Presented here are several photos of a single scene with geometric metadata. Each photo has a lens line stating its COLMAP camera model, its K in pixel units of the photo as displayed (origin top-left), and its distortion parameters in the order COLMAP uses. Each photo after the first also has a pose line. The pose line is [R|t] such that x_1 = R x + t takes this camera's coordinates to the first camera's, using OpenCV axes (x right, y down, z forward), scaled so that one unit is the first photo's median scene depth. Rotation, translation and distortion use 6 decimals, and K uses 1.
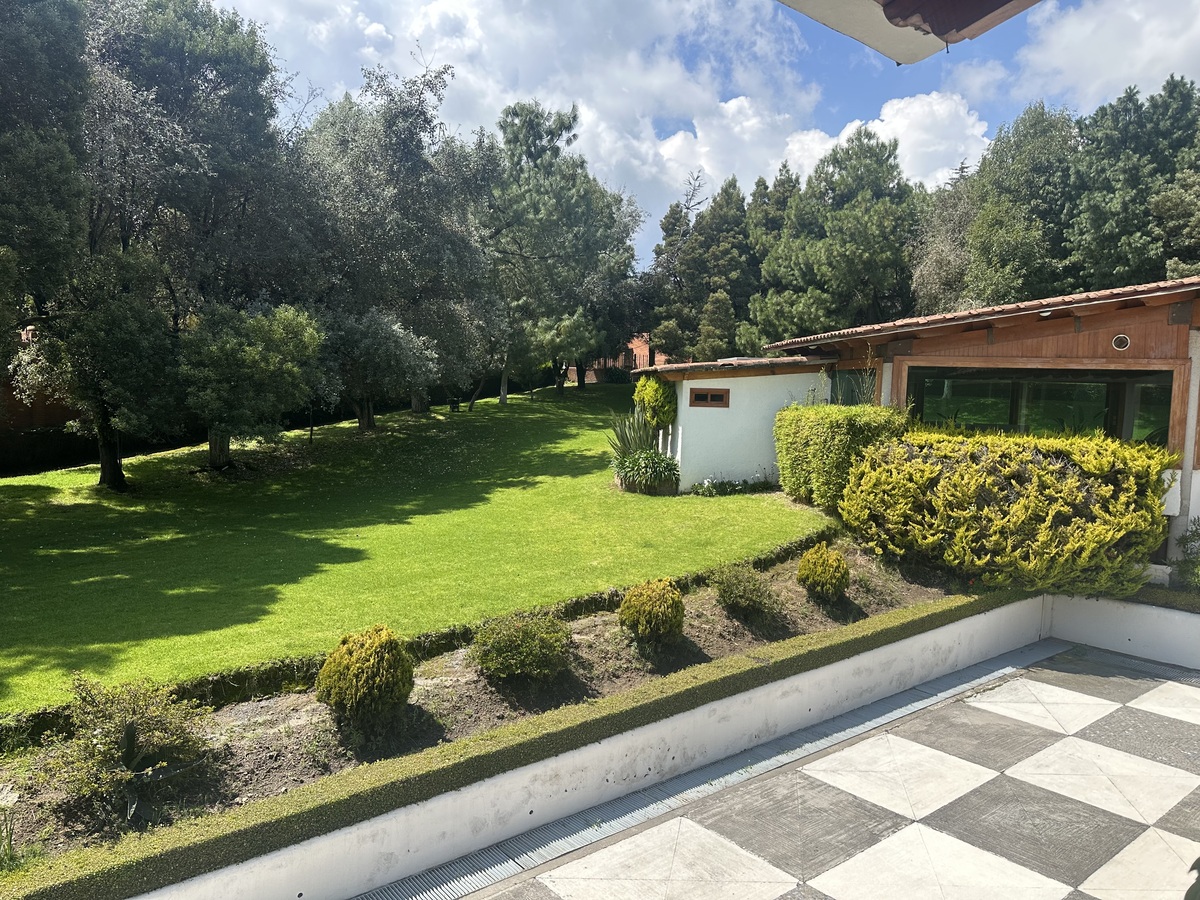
lens RADIAL K [[844.9, 0, 601.4], [0, 844.9, 462.6], [0, 0, 1]] dist [0.010505, -0.002033]
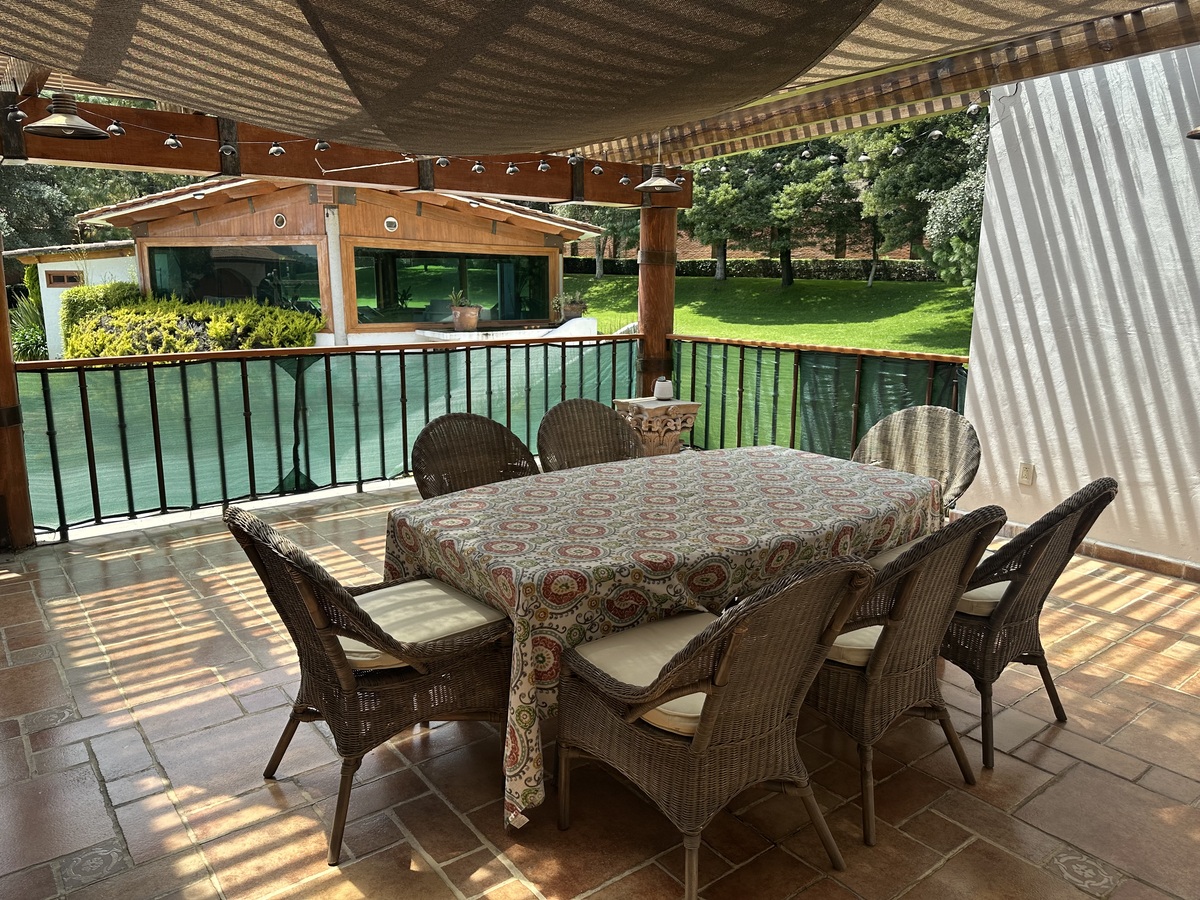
lens RADIAL K [[844.9, 0, 601.4], [0, 844.9, 462.6], [0, 0, 1]] dist [0.010505, -0.002033]
pose [[0.998944, -0.015143, -0.043385, 1.100493], [0.020759, 0.991022, 0.132074, 0.038596], [0.040995, -0.132835, 0.990290, -0.151584]]
